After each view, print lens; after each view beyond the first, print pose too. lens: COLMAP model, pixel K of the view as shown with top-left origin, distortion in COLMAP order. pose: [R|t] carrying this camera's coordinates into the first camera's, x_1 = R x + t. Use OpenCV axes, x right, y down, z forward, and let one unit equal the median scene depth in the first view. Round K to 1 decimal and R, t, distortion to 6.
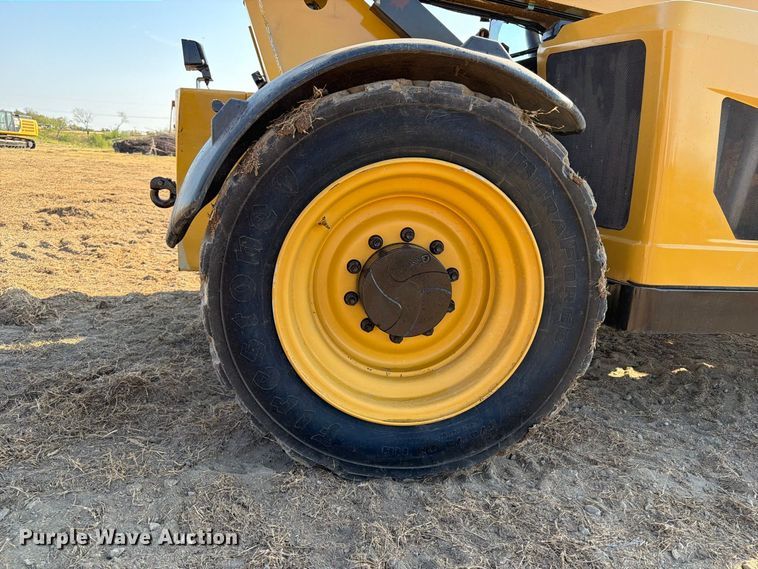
lens RADIAL K [[542.3, 0, 382.3], [0, 542.3, 287.2], [0, 0, 1]] dist [0.048583, -0.045559]
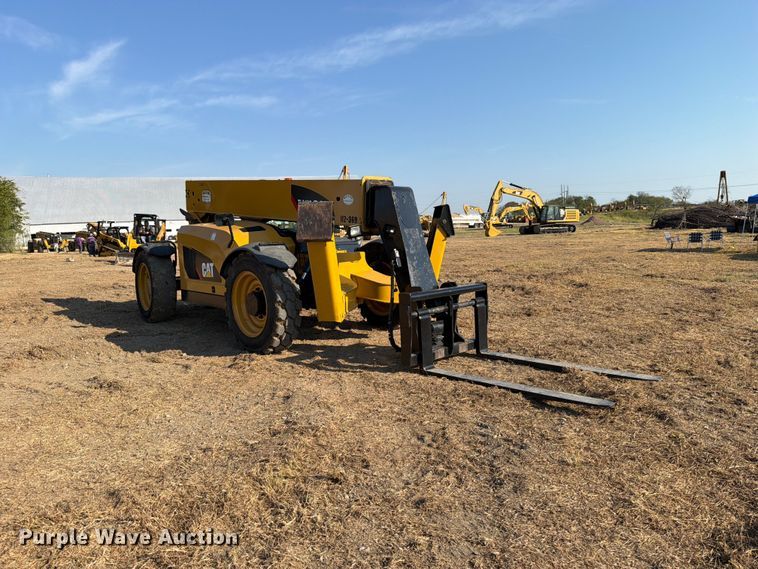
lens RADIAL K [[542.3, 0, 365.0], [0, 542.3, 284.3], [0, 0, 1]] dist [0.048583, -0.045559]
pose [[0.493348, 0.006606, -0.869807, 0.620114], [-0.125410, 0.990064, -0.063612, 0.006296], [0.860744, 0.140465, 0.489274, 0.020887]]
